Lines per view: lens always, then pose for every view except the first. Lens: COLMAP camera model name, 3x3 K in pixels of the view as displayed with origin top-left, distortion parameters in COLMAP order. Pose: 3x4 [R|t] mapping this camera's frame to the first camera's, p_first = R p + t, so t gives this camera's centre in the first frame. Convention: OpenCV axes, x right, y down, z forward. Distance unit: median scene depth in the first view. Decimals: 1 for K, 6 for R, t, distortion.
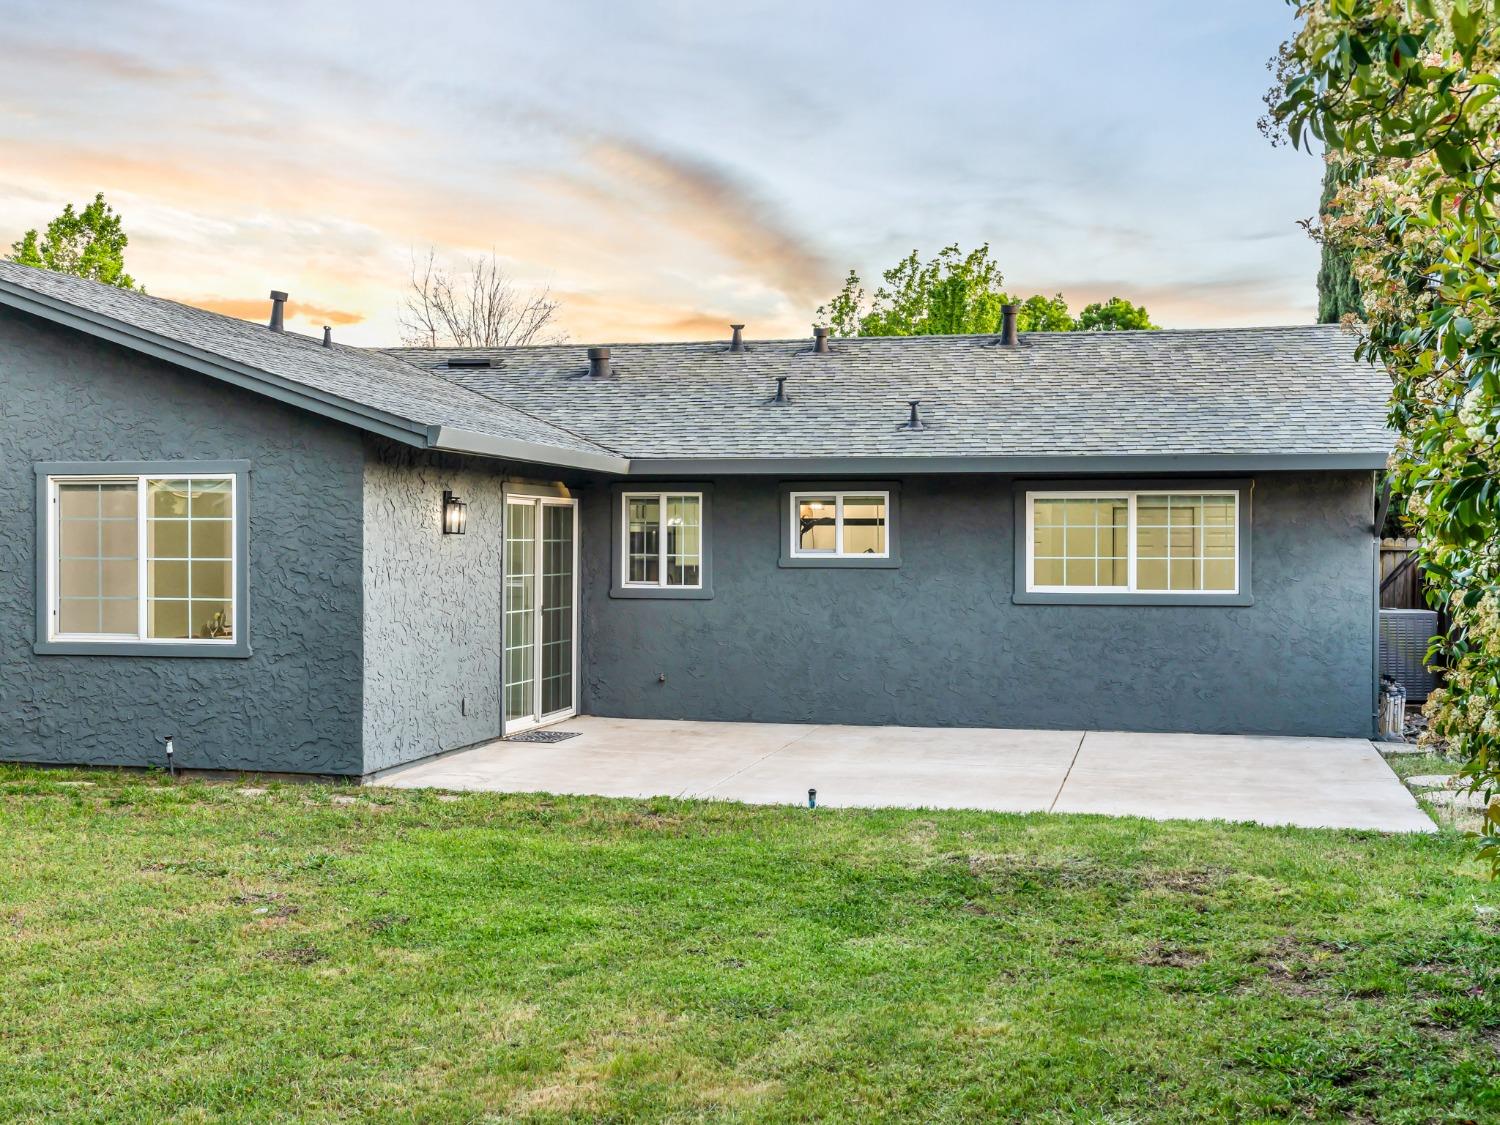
lens RADIAL K [[1679.6, 0, 750.0], [0, 1679.6, 562.5], [0, 0, 1]] dist [0.006758, -0.015721]
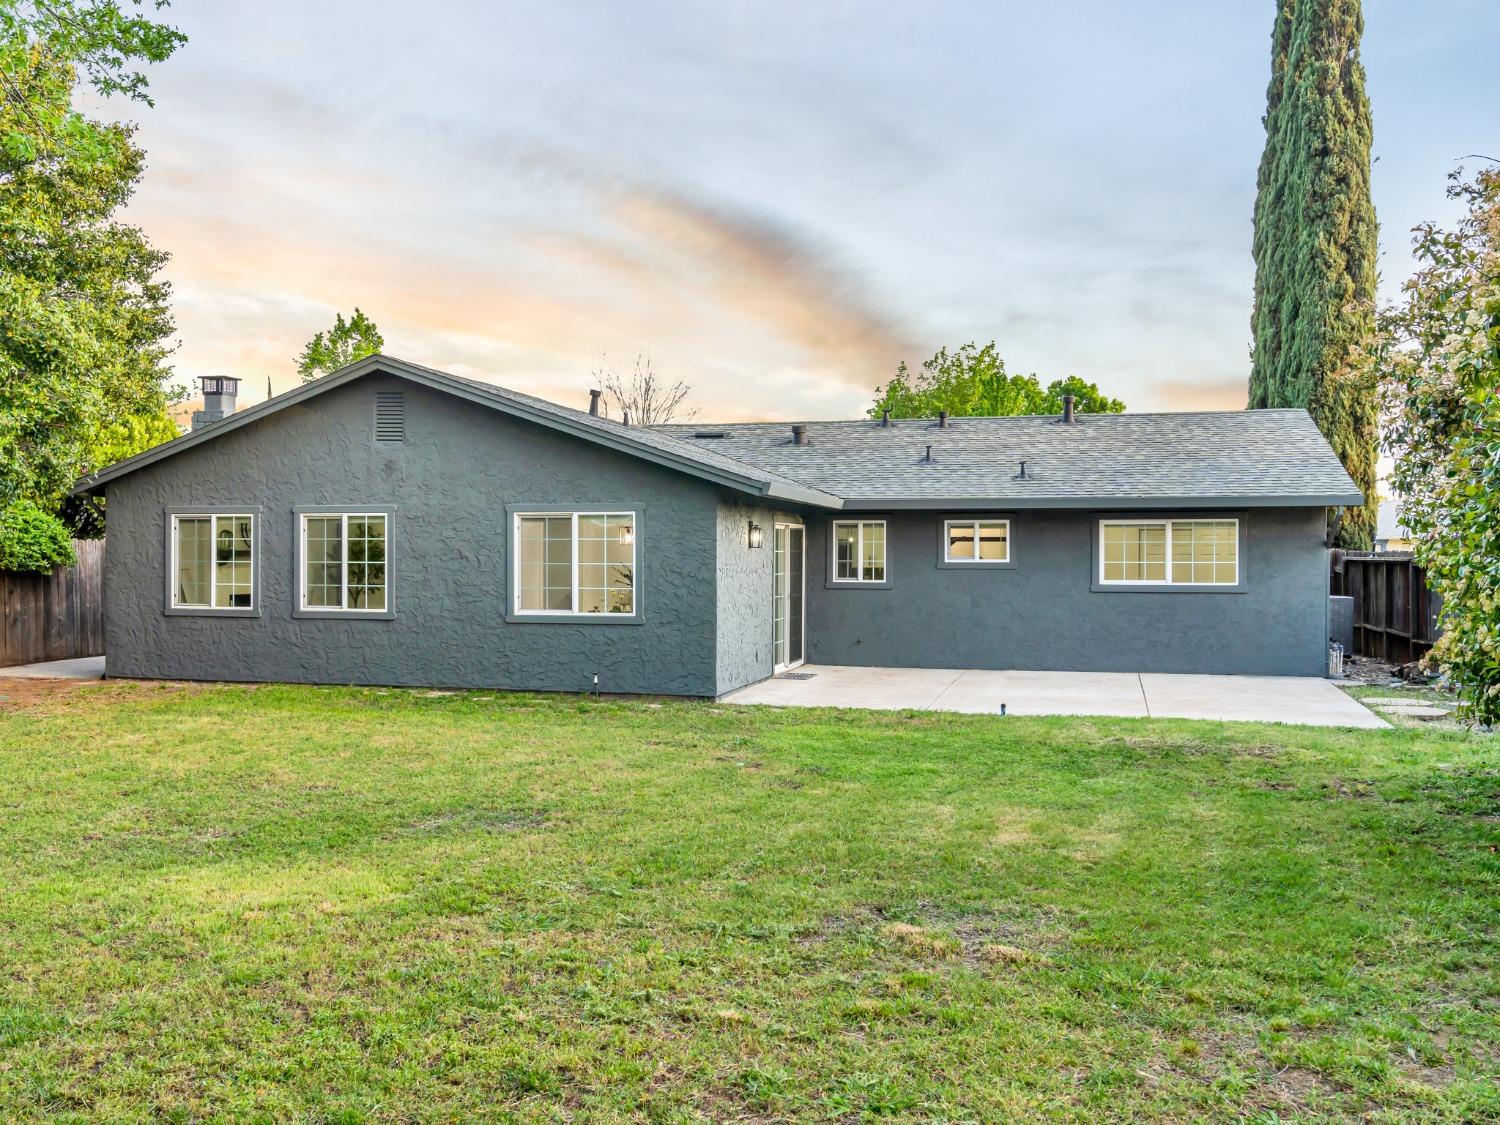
lens RADIAL K [[1233.1, 0, 750.0], [0, 1233.1, 562.5], [0, 0, 1]] dist [-0.014092, 0.000073]
pose [[0.999727, -0.001421, -0.023317, -0.133907], [0.001351, 0.999995, -0.002994, 0.000407], [0.023321, 0.002962, 0.999724, -0.152041]]
